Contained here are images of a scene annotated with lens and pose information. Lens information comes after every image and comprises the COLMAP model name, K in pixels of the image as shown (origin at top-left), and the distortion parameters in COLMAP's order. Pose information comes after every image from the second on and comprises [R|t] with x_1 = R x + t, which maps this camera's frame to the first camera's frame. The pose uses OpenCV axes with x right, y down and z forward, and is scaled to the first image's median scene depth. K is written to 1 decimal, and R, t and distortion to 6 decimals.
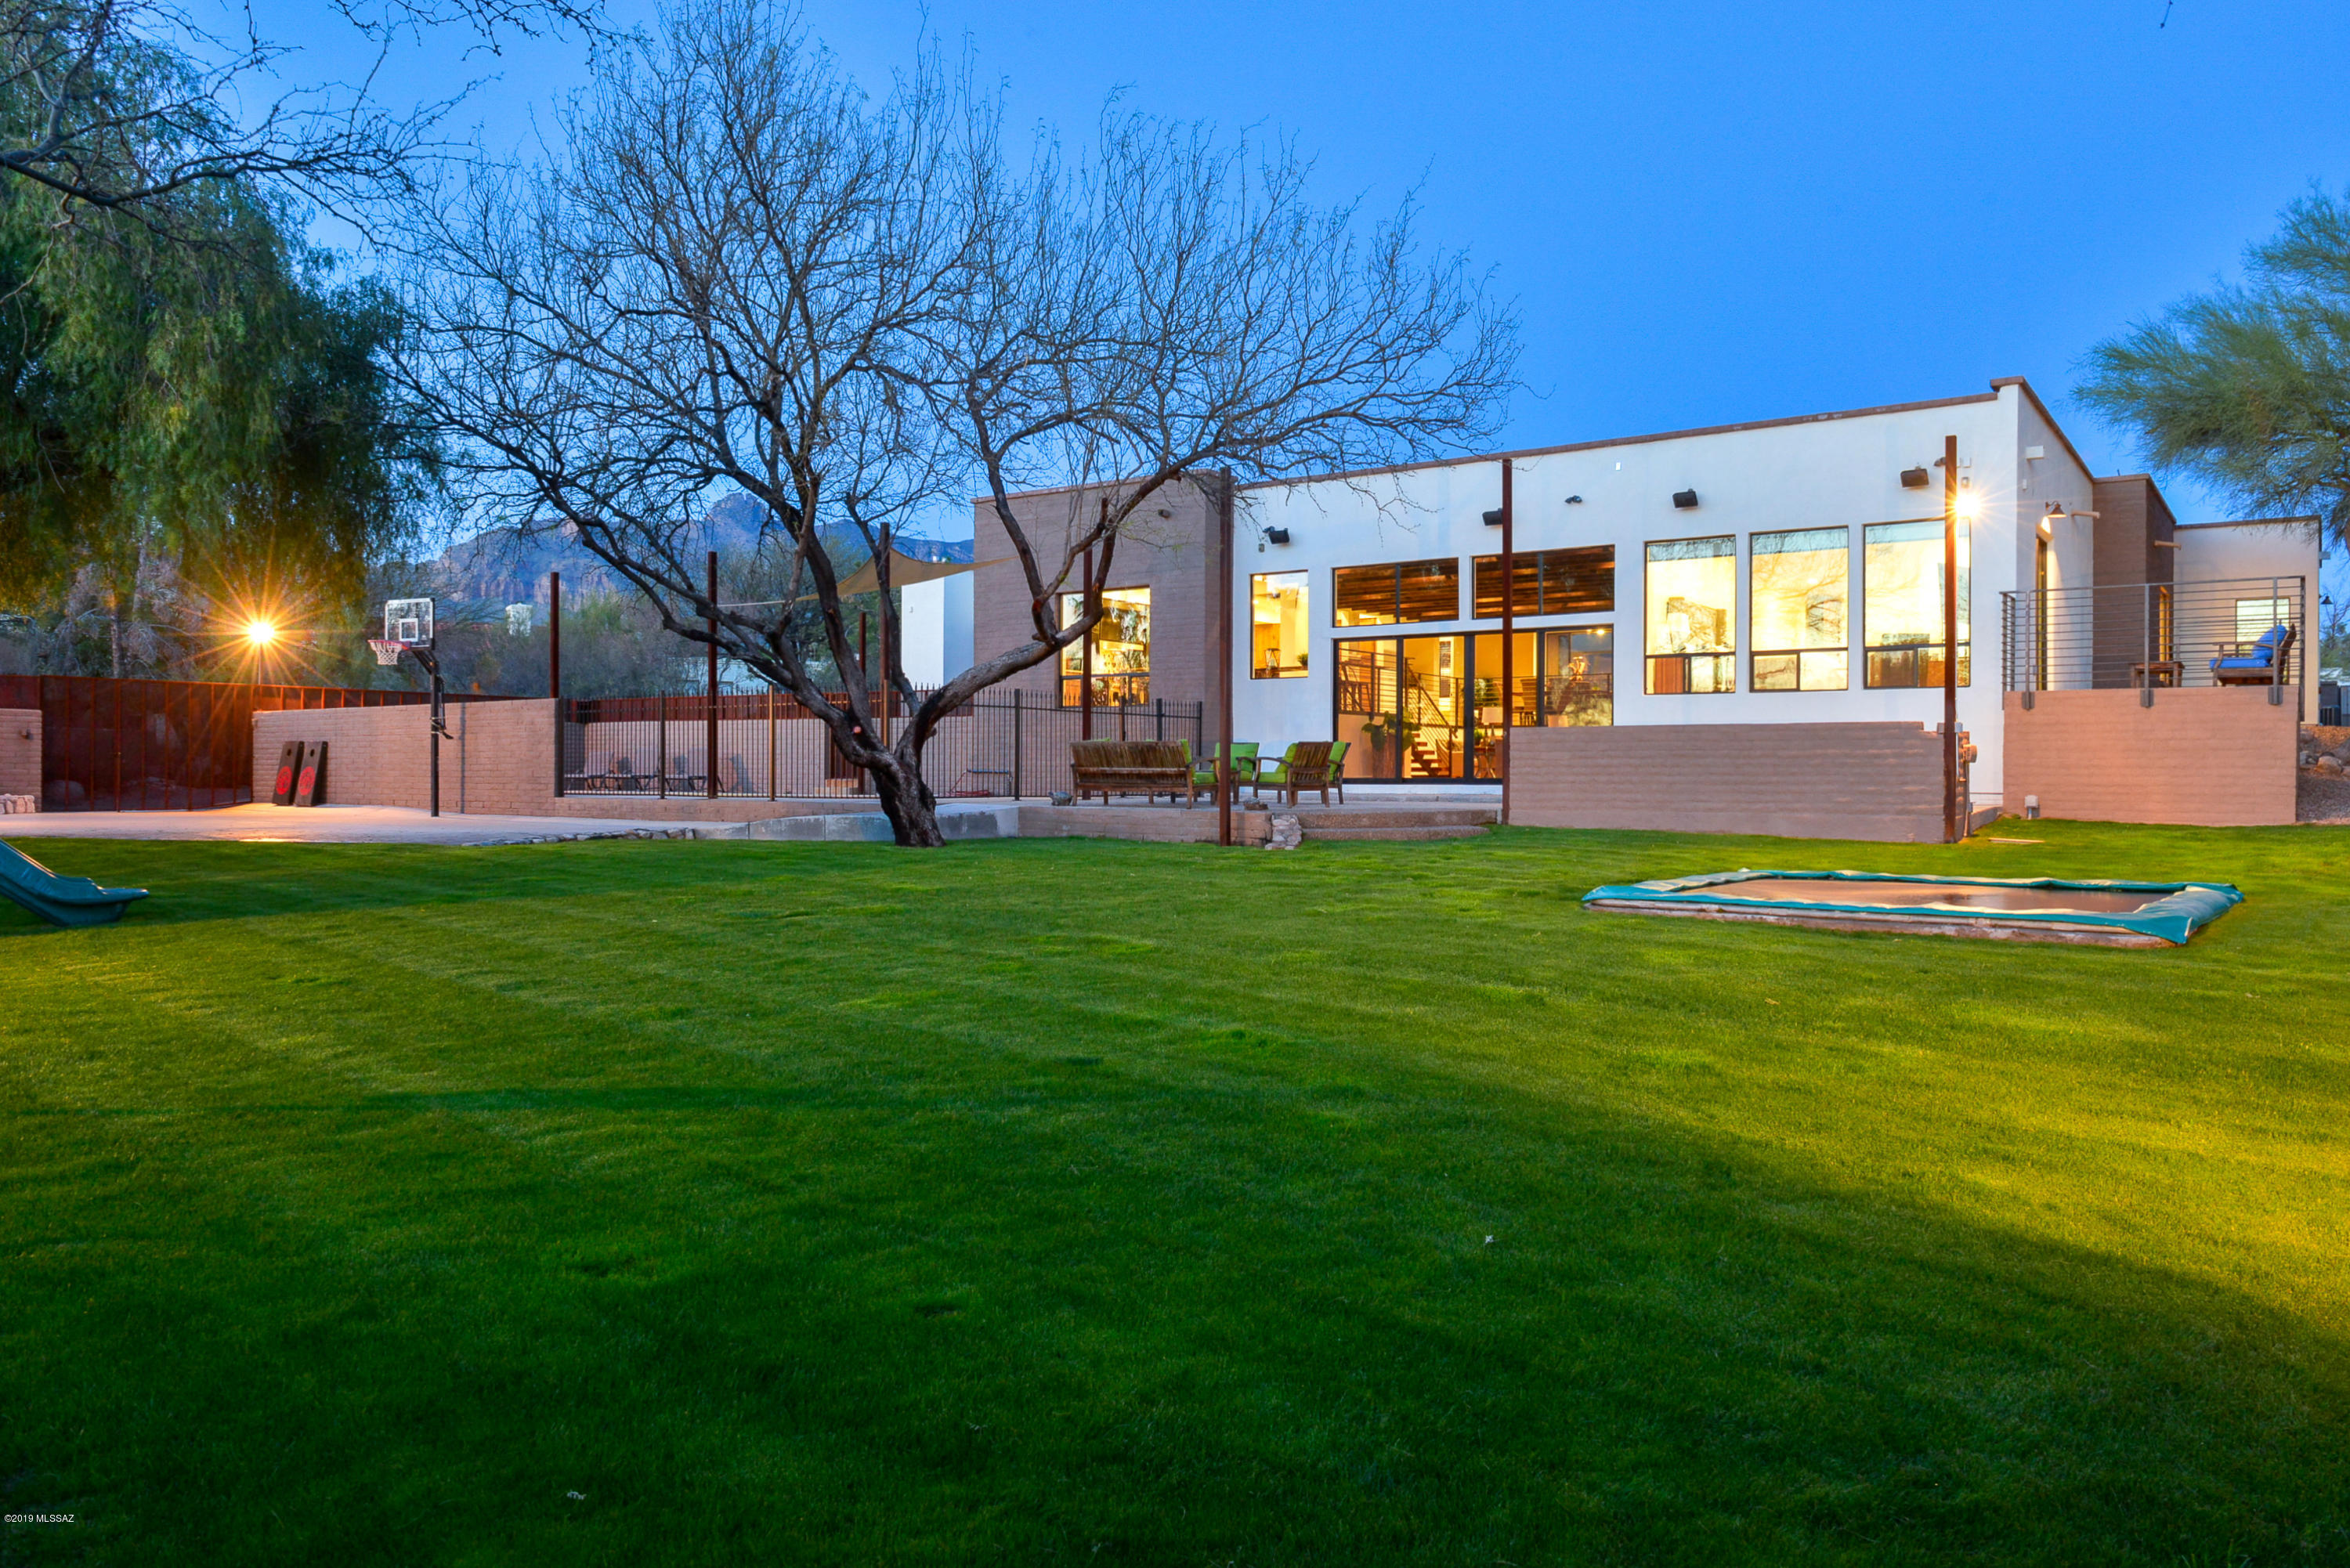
lens RADIAL K [[1650.0, 0, 1175.0], [0, 1650.0, 784.0], [0, 0, 1]] dist [-0.002256, 0.001106]
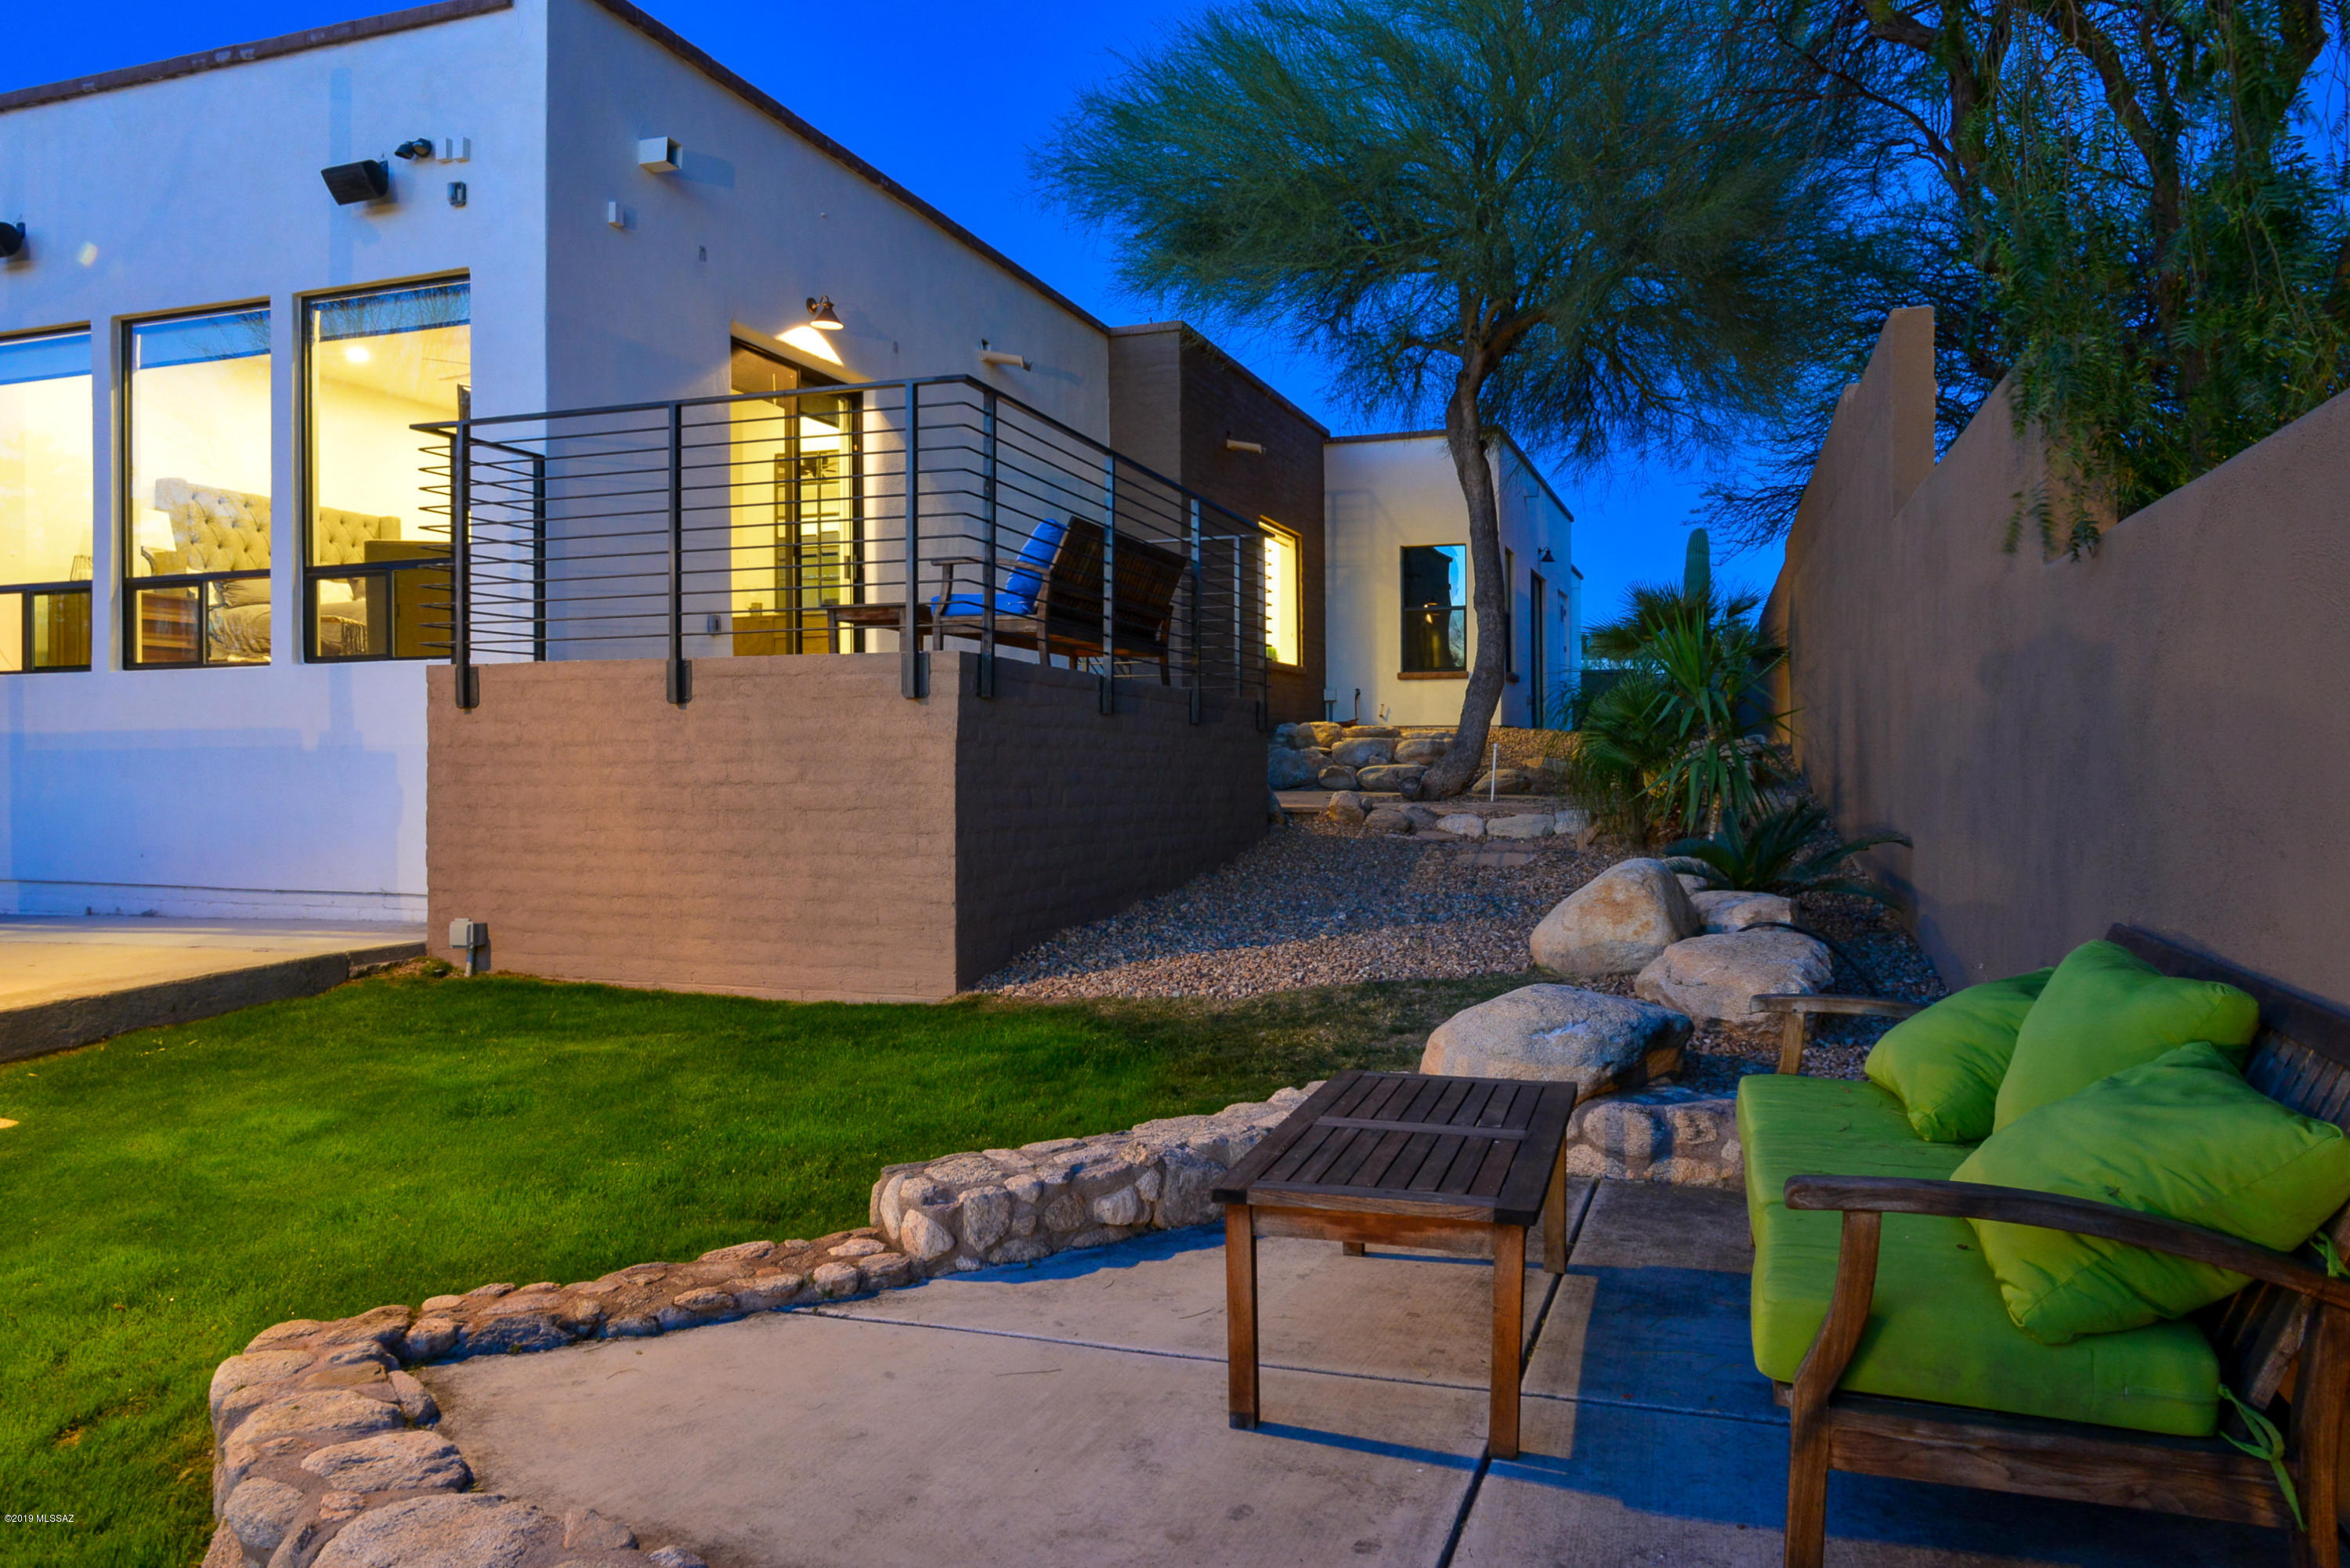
lens RADIAL K [[1650.0, 0, 1175.0], [0, 1650.0, 784.0], [0, 0, 1]] dist [-0.002256, 0.001106]
pose [[0.970772, -0.010821, 0.239759, 0.530949], [0.011347, 0.999935, -0.000813, -0.021648], [-0.239735, 0.003510, 0.970832, 0.499560]]
